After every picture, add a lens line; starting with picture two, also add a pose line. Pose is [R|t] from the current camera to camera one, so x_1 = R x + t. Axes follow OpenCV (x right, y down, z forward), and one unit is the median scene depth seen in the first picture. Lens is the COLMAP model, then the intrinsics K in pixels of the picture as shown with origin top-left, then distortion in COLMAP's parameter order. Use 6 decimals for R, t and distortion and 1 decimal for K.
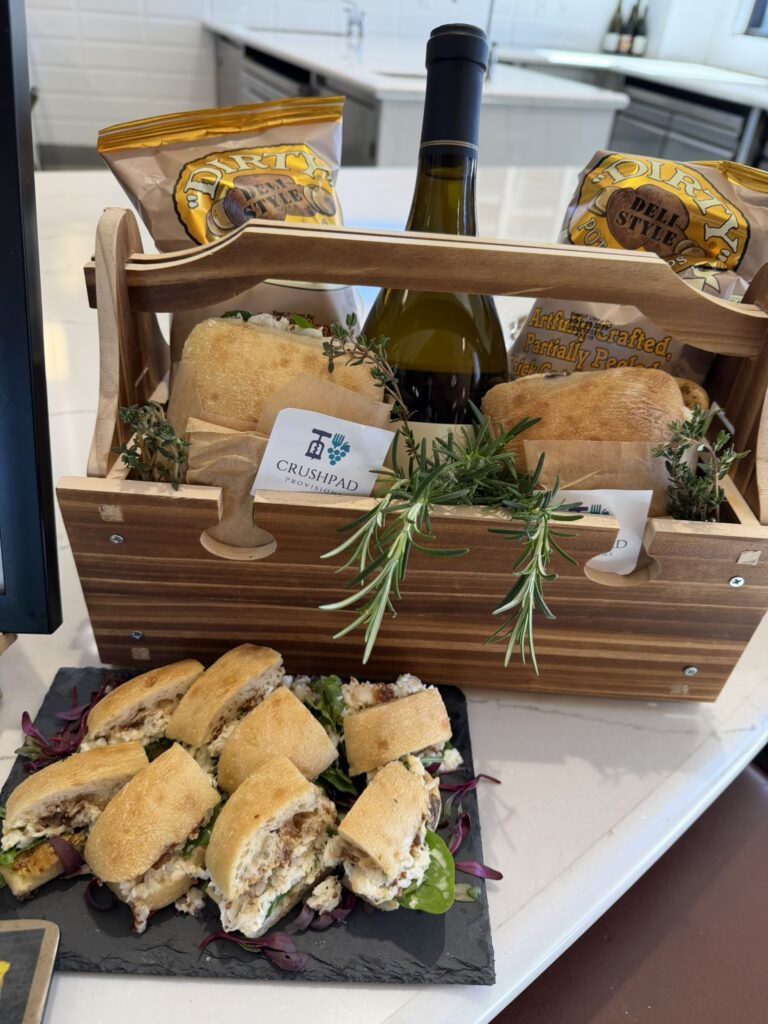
lens RADIAL K [[708.0, 0, 388.3], [0, 708.0, 520.3], [0, 0, 1]] dist [0.002321, -0.019690]
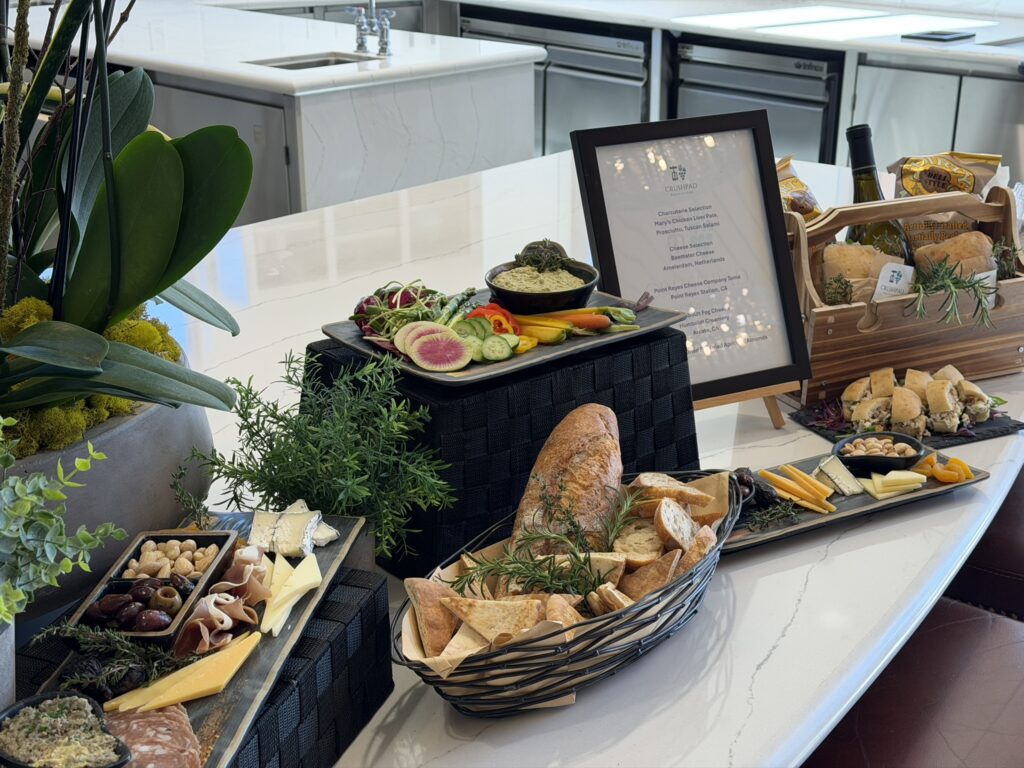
lens RADIAL K [[1404.4, 0, 516.6], [0, 1404.4, 376.4], [0, 0, 1]] dist [0.138031, 0.000000]
pose [[0.900978, -0.218908, 0.374589, -3.052690], [0.313705, 0.925113, -0.213904, 0.830534], [-0.299712, 0.310233, 0.902180, -2.905260]]
